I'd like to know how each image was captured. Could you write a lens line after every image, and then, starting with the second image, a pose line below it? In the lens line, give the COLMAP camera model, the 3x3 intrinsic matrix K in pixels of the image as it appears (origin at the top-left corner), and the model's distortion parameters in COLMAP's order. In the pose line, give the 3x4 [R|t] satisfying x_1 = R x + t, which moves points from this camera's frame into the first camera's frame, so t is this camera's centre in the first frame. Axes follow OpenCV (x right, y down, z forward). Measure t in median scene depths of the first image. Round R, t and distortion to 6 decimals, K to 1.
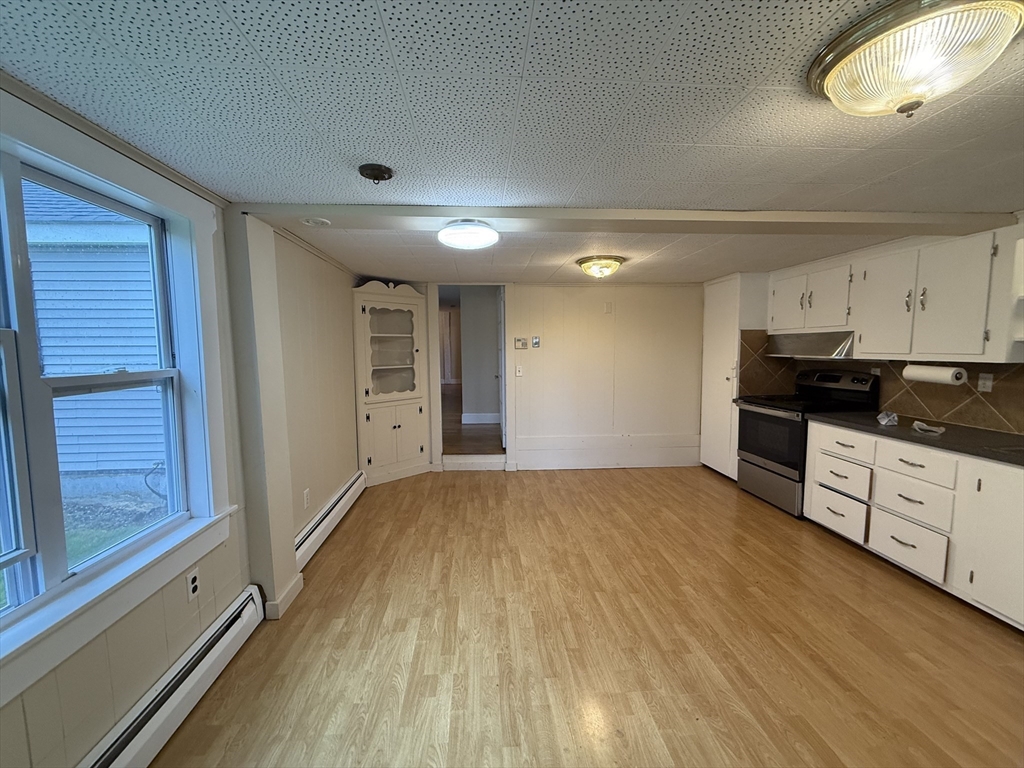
lens RADIAL K [[406.8, 0, 509.0], [0, 406.8, 383.0], [0, 0, 1]] dist [-0.000658, -0.000156]
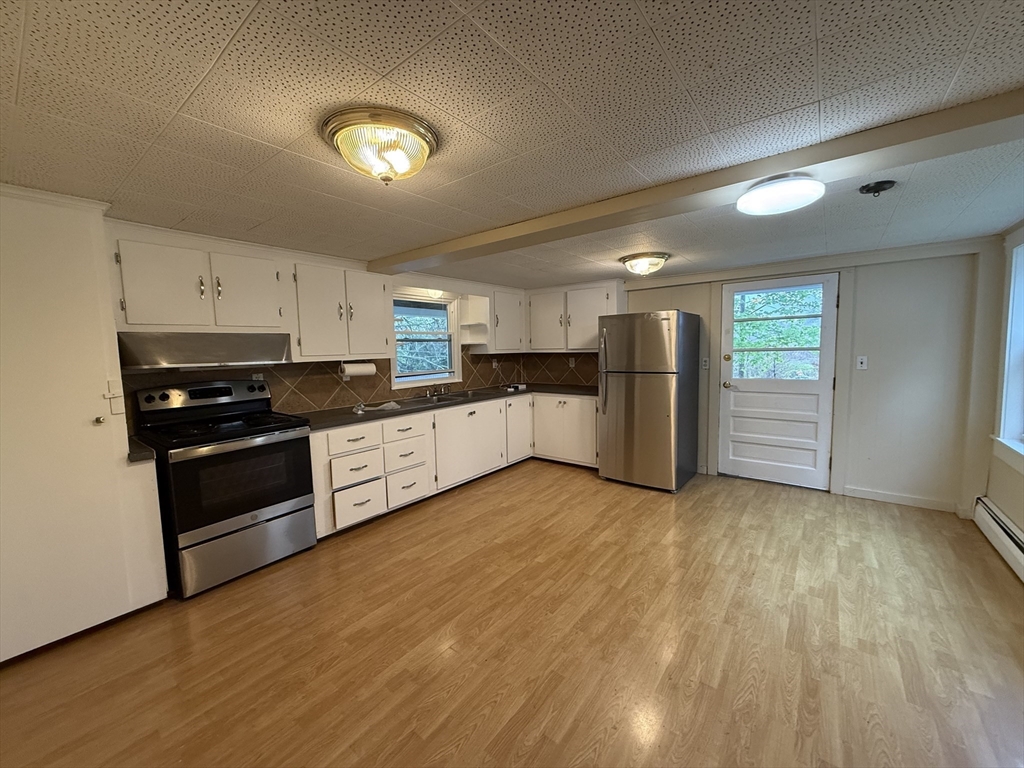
lens RADIAL K [[406.8, 0, 507.9], [0, 406.8, 379.3], [0, 0, 1]] dist [-0.000658, -0.000156]
pose [[-0.736713, -0.029146, 0.675577, -0.228909], [0.088449, 0.986334, 0.139006, -0.139550], [-0.670396, 0.162162, -0.724067, 1.740920]]
